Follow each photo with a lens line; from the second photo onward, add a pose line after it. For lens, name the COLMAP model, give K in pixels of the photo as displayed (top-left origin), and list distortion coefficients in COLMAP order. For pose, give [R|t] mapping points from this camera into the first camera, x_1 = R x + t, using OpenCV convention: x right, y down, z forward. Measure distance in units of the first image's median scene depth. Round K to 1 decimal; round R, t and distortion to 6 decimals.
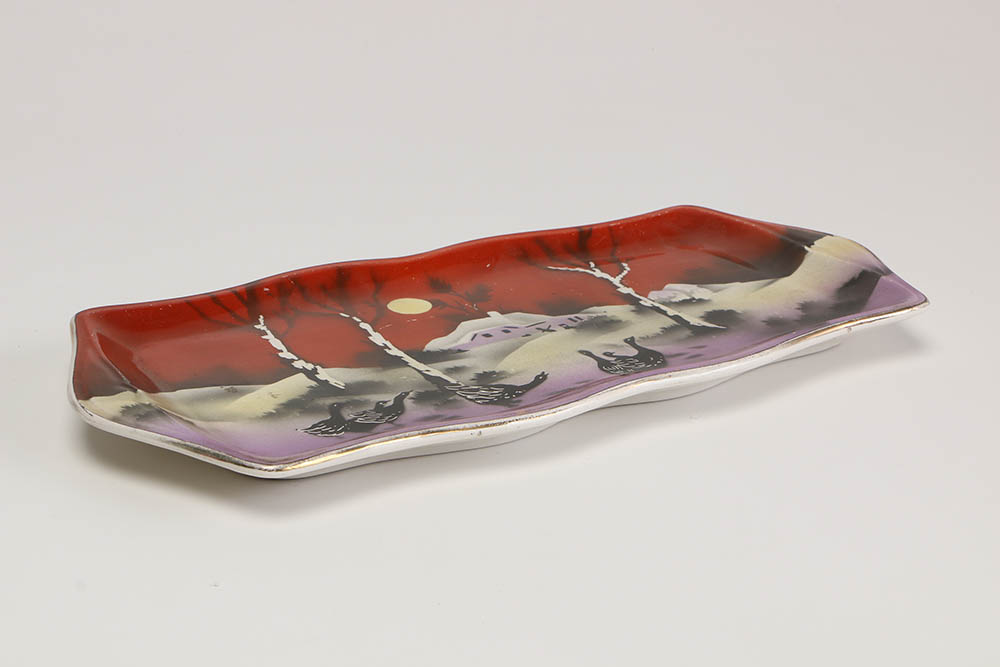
lens RADIAL K [[1949.2, 0, 500.0], [0, 1949.2, 333.5], [0, 0, 1]] dist [0.021854, 2.164192]
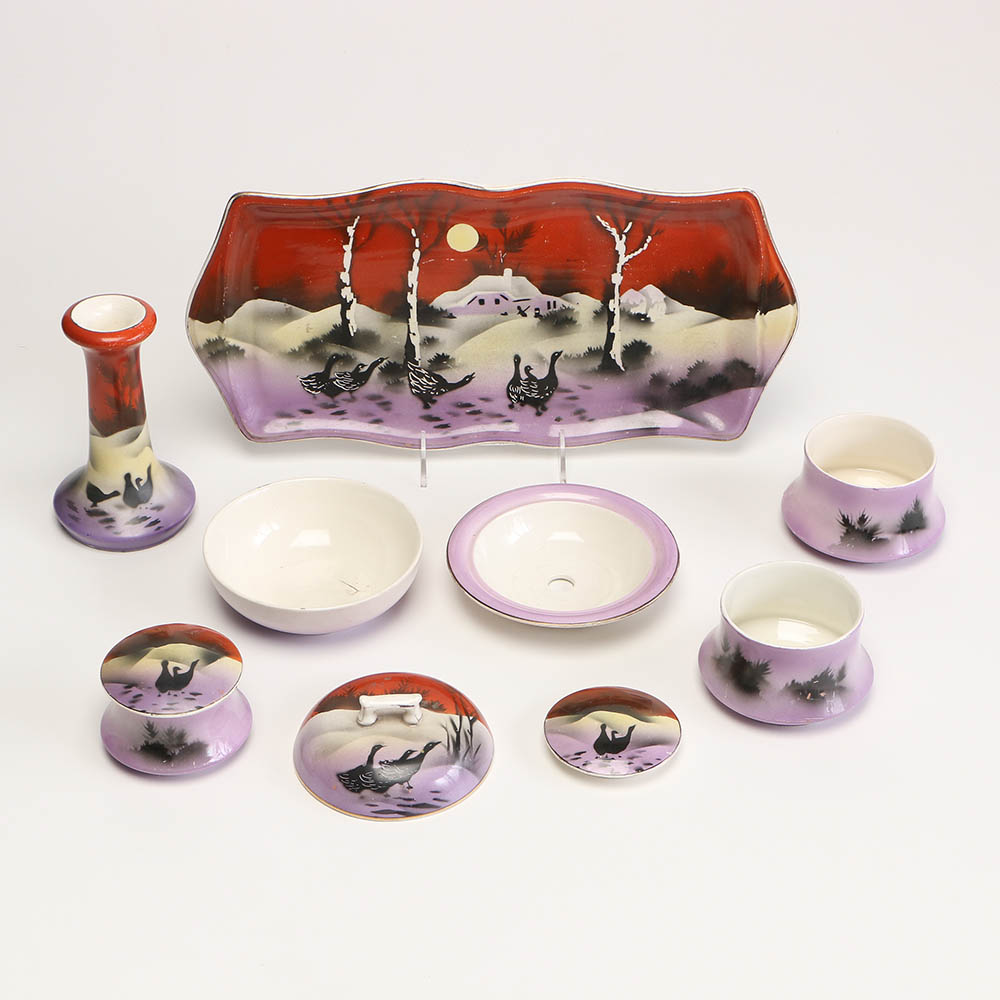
lens RADIAL K [[2202.1, 0, 500.0], [0, 2202.1, 500.0], [0, 0, 1]] dist [-0.010888, -0.164232]
pose [[0.825252, 0.507094, 0.248626, -0.353732], [-0.221304, -0.114669, 0.968440, -1.733009], [0.519600, -0.854229, 0.017591, 0.887384]]
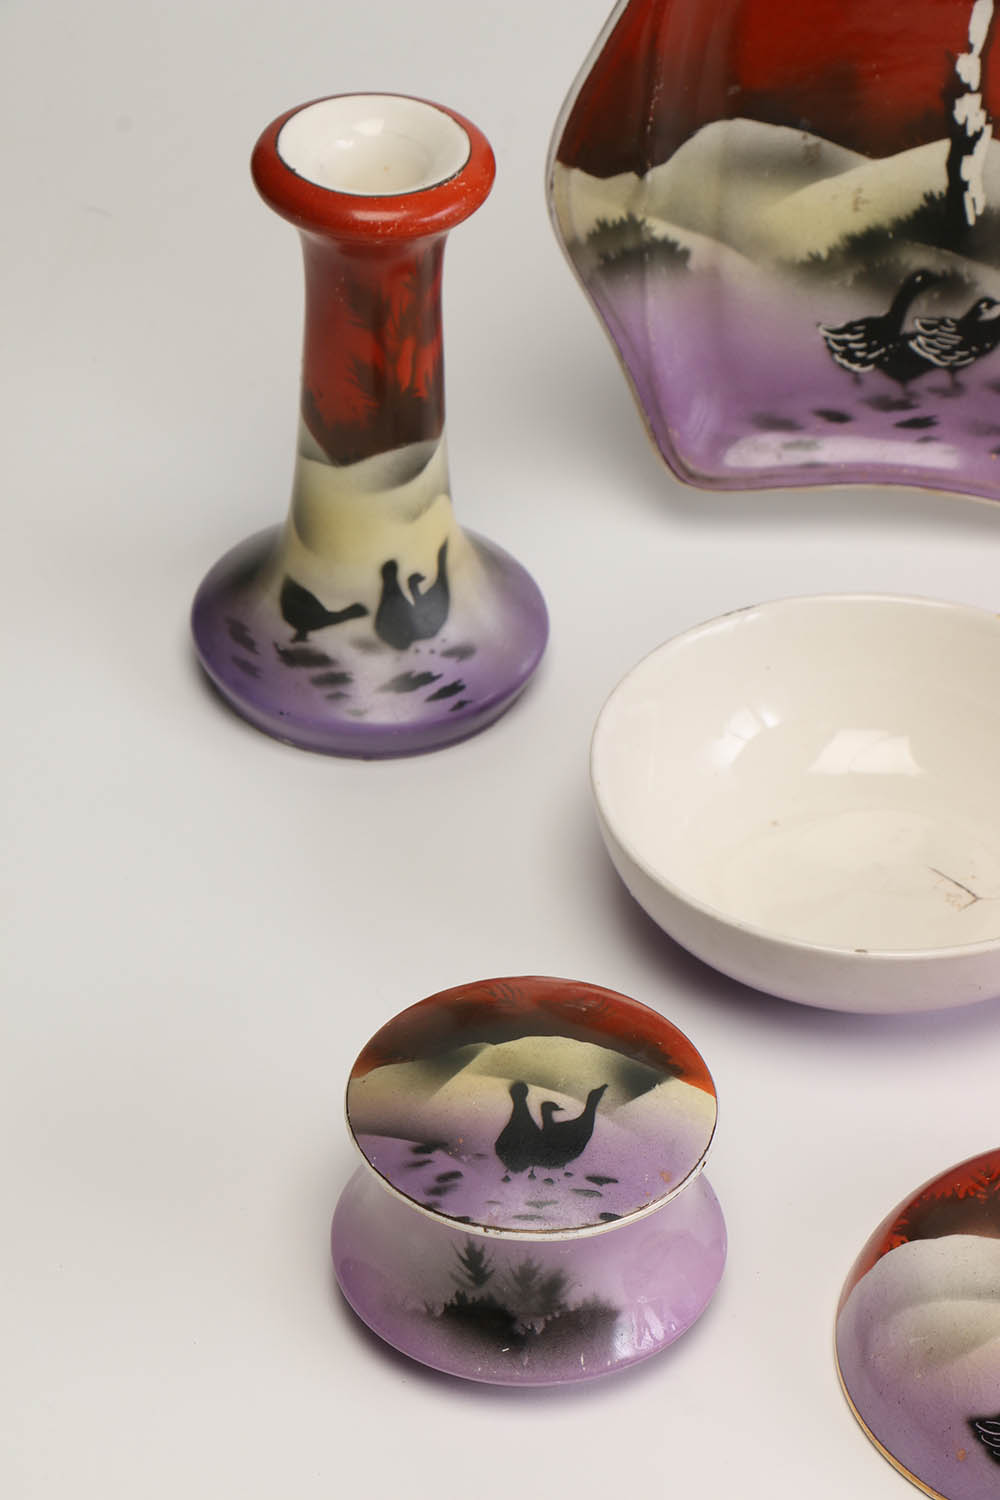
lens RADIAL K [[4603.2, 0, 500.0], [0, 4603.2, 750.0], [0, 0, 1]] dist [0.489679, 0.595904]
pose [[0.816098, 0.536692, 0.214348, -0.419283], [-0.141721, -0.173719, 0.974544, -1.388250], [0.560267, -0.825701, -0.065711, 0.848143]]
